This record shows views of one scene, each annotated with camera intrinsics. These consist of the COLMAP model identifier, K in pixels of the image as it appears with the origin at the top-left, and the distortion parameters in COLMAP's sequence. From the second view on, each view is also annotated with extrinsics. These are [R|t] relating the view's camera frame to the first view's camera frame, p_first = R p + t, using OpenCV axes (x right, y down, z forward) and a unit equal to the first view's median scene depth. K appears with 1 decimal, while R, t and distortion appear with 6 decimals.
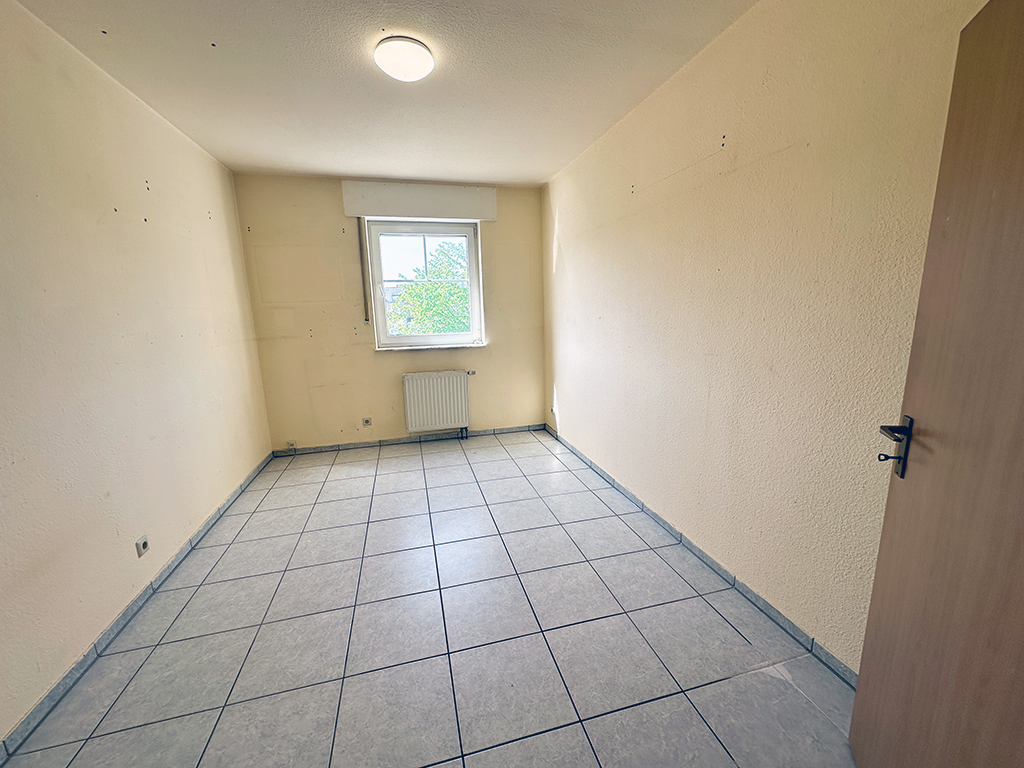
lens RADIAL K [[408.7, 0, 509.7], [0, 408.7, 390.5], [0, 0, 1]] dist [-0.005873, 0.000200]
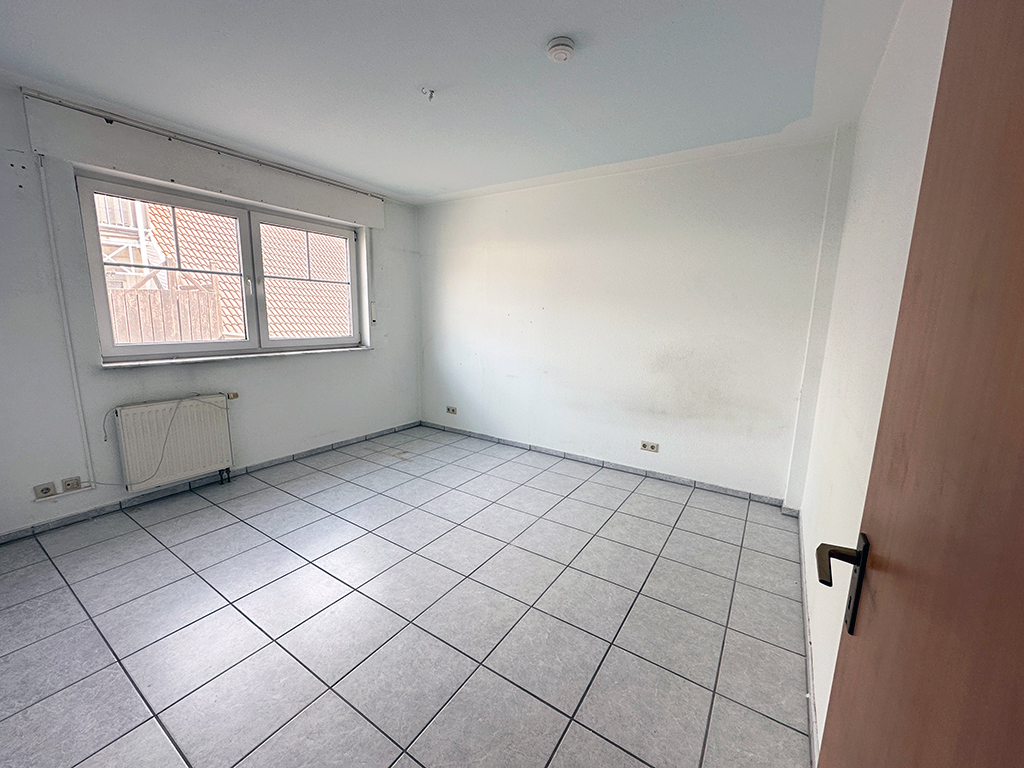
lens RADIAL K [[408.7, 0, 519.2], [0, 408.7, 377.5], [0, 0, 1]] dist [-0.005873, 0.000200]
pose [[0.725153, -0.057633, 0.686172, -0.221111], [0.096091, 0.995211, -0.017960, -0.011946], [-0.681851, 0.078958, 0.727218, 0.058956]]
